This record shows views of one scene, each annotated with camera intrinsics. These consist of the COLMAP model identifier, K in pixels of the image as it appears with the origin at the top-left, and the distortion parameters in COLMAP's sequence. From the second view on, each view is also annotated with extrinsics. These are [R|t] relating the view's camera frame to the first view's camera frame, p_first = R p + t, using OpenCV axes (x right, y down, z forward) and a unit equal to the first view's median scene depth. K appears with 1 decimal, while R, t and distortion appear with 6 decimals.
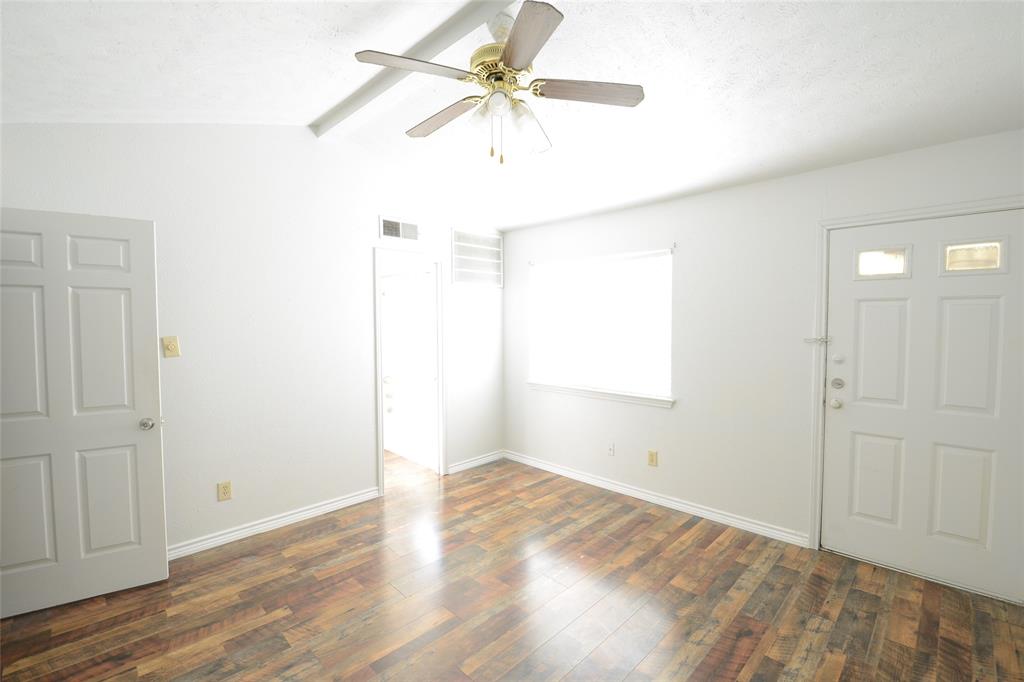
lens RADIAL K [[448.4, 0, 511.4], [0, 448.4, 341.0], [0, 0, 1]] dist [-0.013337, -0.002719]
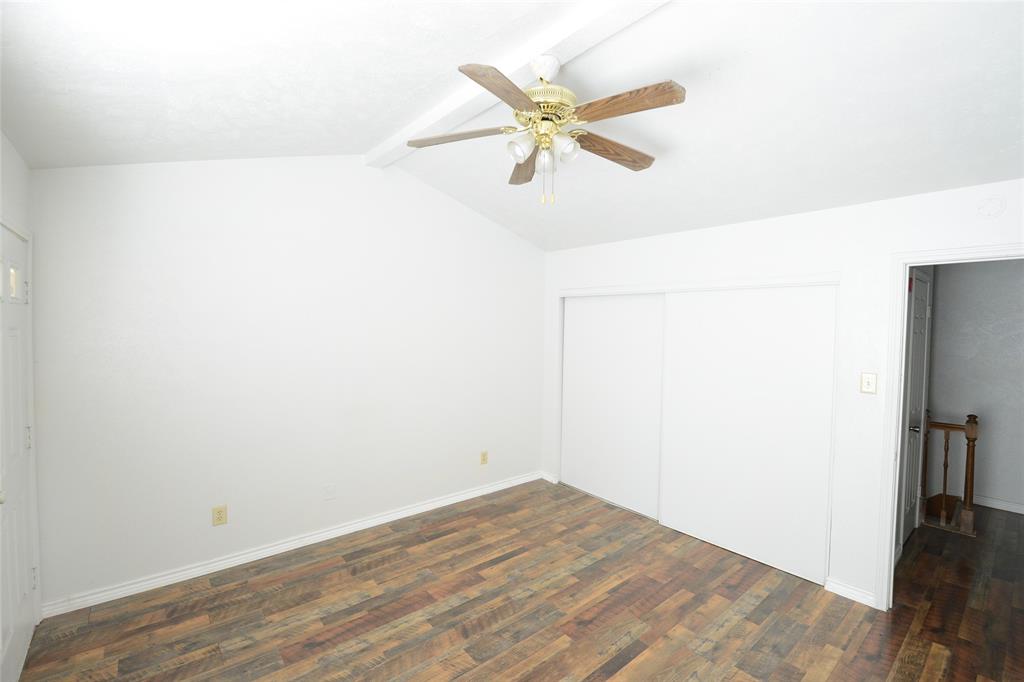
lens RADIAL K [[448.4, 0, 510.1], [0, 448.4, 343.5], [0, 0, 1]] dist [-0.013337, -0.002719]
pose [[-0.996425, -0.015496, 0.083046, -0.030811], [-0.009034, 0.996941, 0.077629, -0.162093], [-0.083995, 0.076602, -0.993517, 1.977386]]
